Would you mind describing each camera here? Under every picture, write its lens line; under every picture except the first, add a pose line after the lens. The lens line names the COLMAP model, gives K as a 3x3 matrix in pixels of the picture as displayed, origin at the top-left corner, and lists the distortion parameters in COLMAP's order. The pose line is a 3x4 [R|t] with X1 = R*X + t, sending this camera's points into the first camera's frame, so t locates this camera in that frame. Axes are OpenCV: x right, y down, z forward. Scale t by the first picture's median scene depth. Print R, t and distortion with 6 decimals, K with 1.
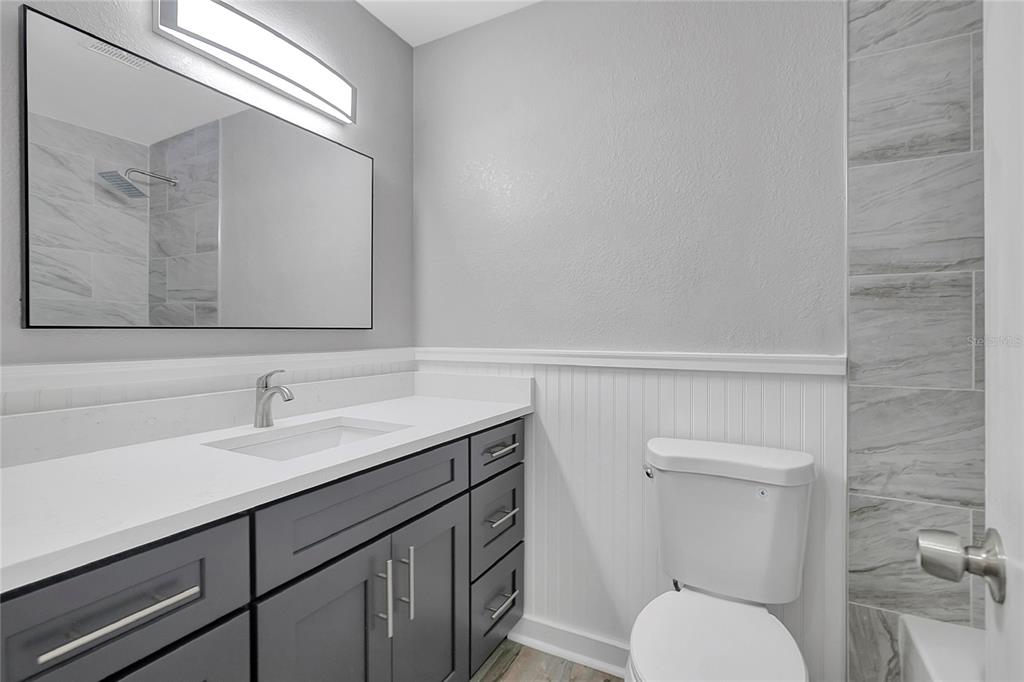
lens RADIAL K [[473.8, 0, 513.0], [0, 473.8, 321.5], [0, 0, 1]] dist [0.002136, 0.000456]
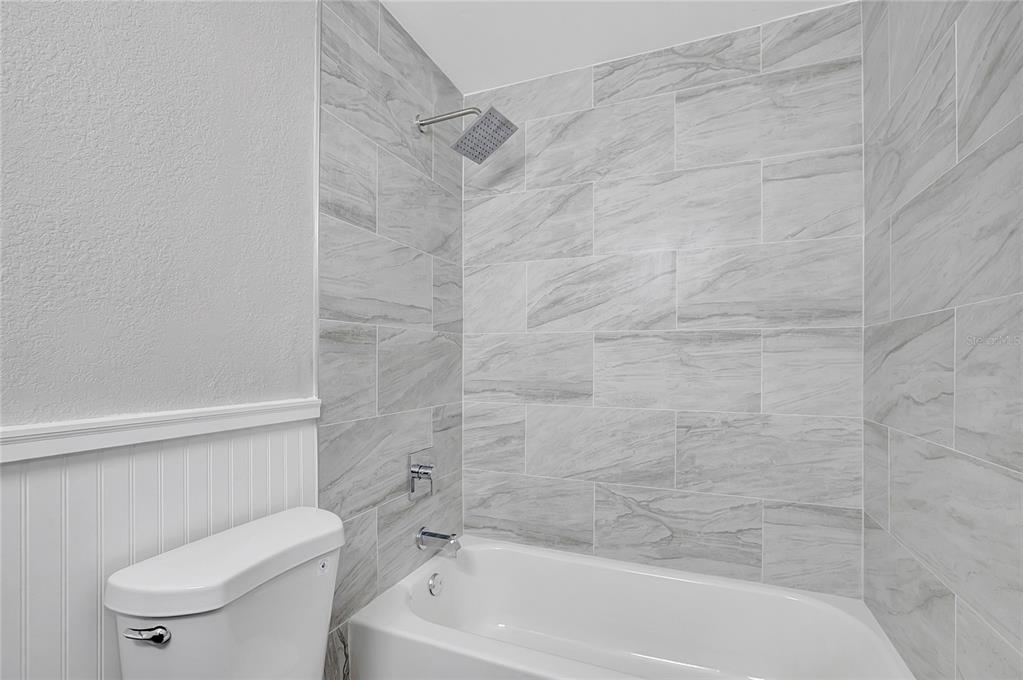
lens RADIAL K [[469.3, 0, 513.8], [0, 469.3, 353.4], [0, 0, 1]] dist [-0.019191, 0.001234]
pose [[-0.113437, 0.012045, 0.993472, -0.335741], [-0.023286, 0.999620, -0.014778, -0.016969], [-0.993272, -0.024810, -0.113113, 0.717521]]
